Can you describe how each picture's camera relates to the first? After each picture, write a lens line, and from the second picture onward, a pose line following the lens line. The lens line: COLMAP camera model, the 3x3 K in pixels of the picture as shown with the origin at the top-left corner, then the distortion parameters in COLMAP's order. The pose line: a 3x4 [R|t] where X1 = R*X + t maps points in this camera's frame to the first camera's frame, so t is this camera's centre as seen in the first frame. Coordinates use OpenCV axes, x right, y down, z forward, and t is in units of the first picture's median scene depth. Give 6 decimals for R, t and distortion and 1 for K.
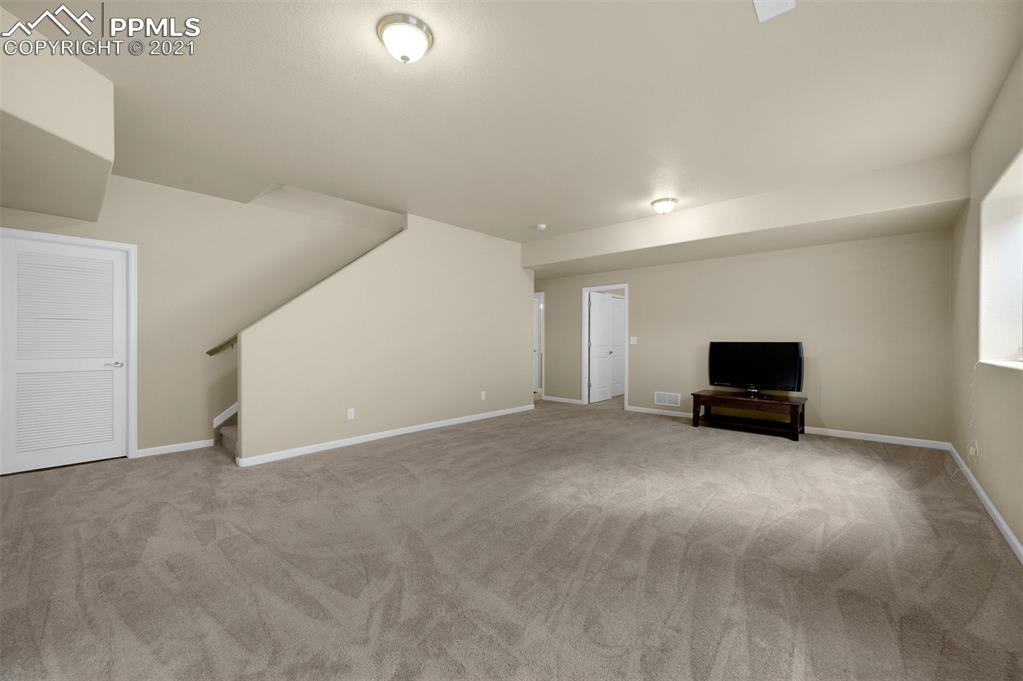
lens RADIAL K [[412.0, 0, 513.3], [0, 412.0, 335.6], [0, 0, 1]] dist [-0.006337, -0.000049]
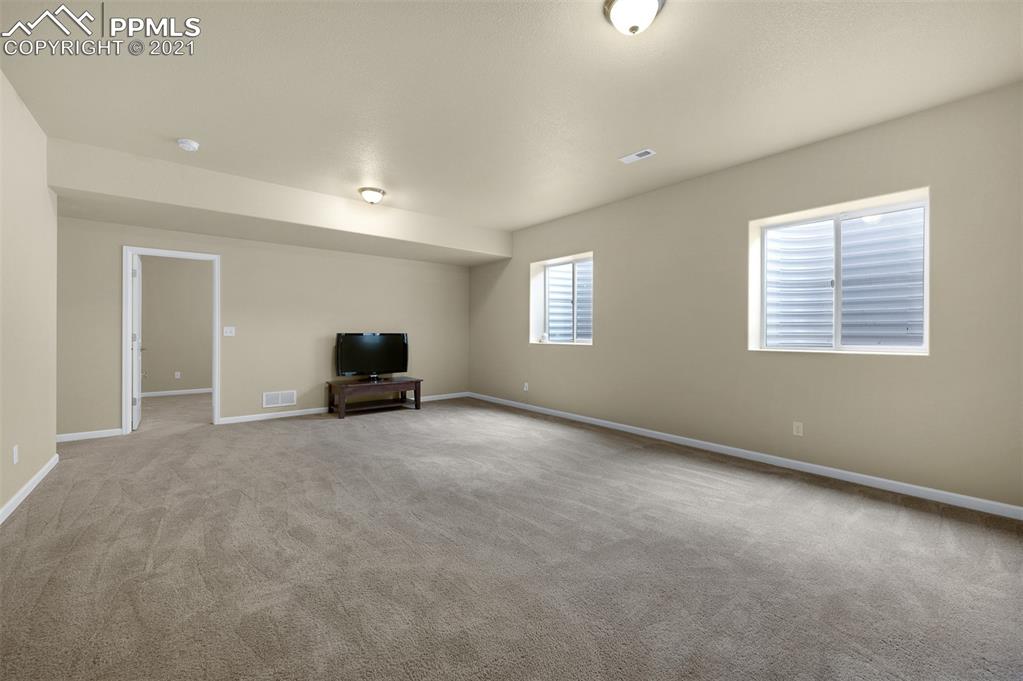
lens RADIAL K [[412.0, 0, 514.7], [0, 412.0, 335.6], [0, 0, 1]] dist [-0.006337, -0.000049]
pose [[0.141691, -0.008921, 0.989871, -0.496747], [-0.014167, 0.999839, 0.011038, 0.004478], [-0.989809, -0.015588, 0.141542, 0.461408]]
